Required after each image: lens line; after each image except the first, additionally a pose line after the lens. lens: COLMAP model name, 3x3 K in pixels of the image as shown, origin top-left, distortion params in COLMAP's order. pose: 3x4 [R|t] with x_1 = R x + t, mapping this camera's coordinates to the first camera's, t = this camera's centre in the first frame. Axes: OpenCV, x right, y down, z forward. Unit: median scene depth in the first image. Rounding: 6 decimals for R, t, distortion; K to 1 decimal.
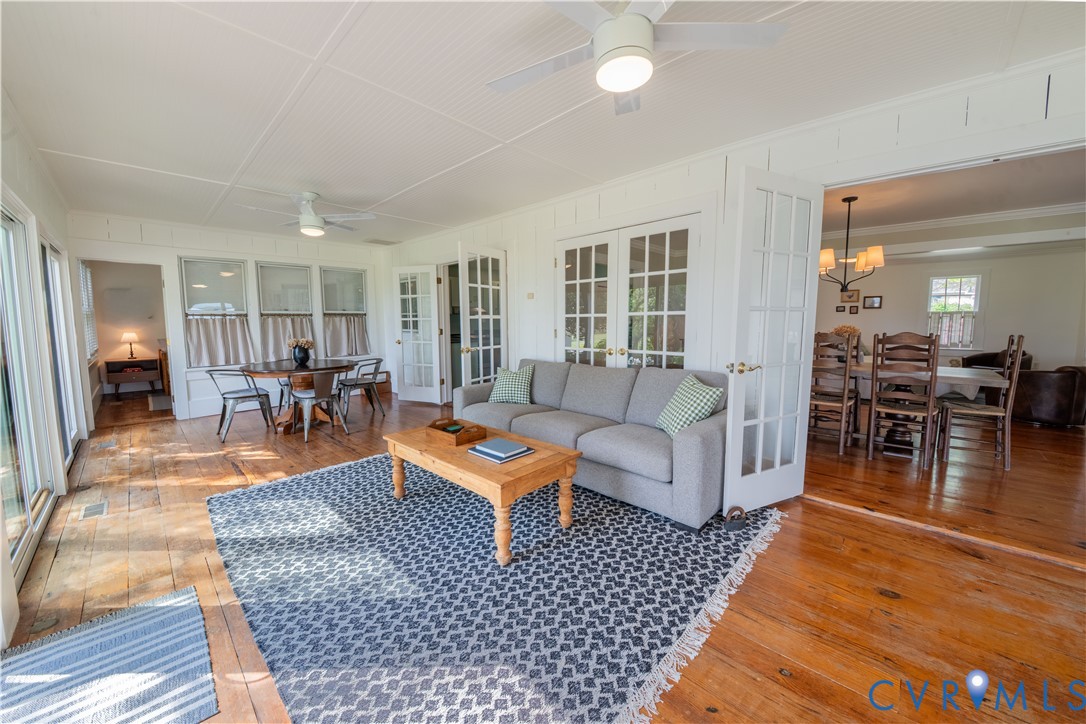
lens RADIAL K [[397.1, 0, 545.8], [0, 397.1, 358.6], [0, 0, 1]] dist [0.000850, -0.009245]
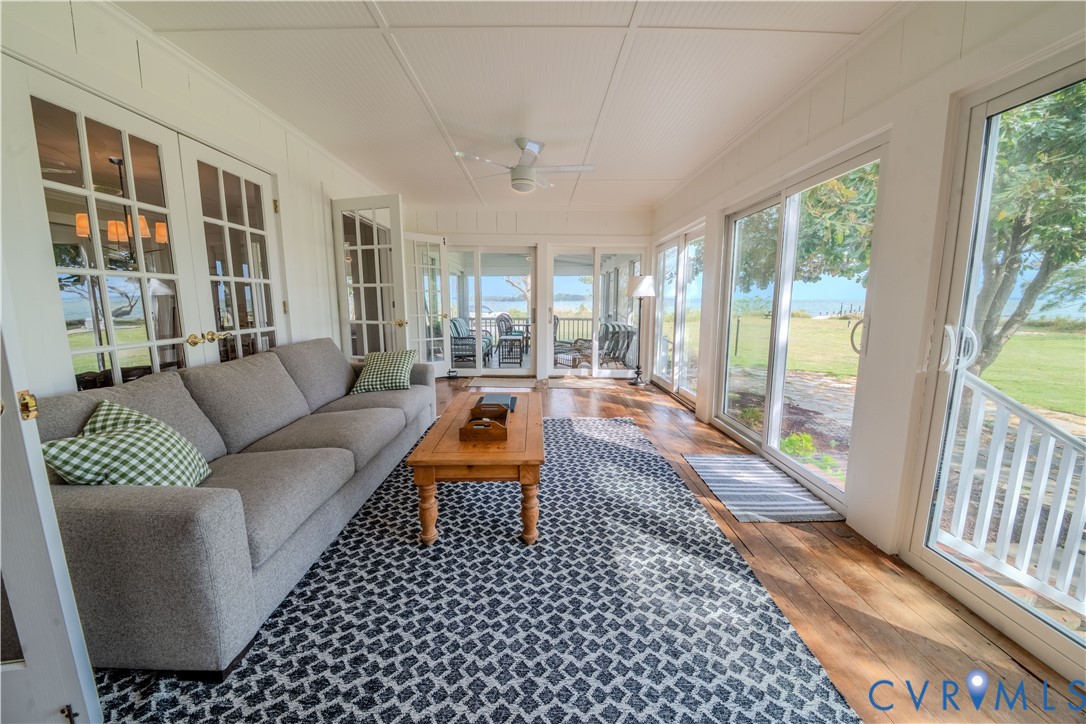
lens RADIAL K [[397.1, 0, 545.8], [0, 397.1, 358.6], [0, 0, 1]] dist [0.000850, -0.009245]
pose [[-0.710662, -0.104034, 0.695799, -0.717160], [0.068239, 0.974150, 0.215349, -0.094396], [-0.700216, 0.200521, -0.685192, 1.190021]]
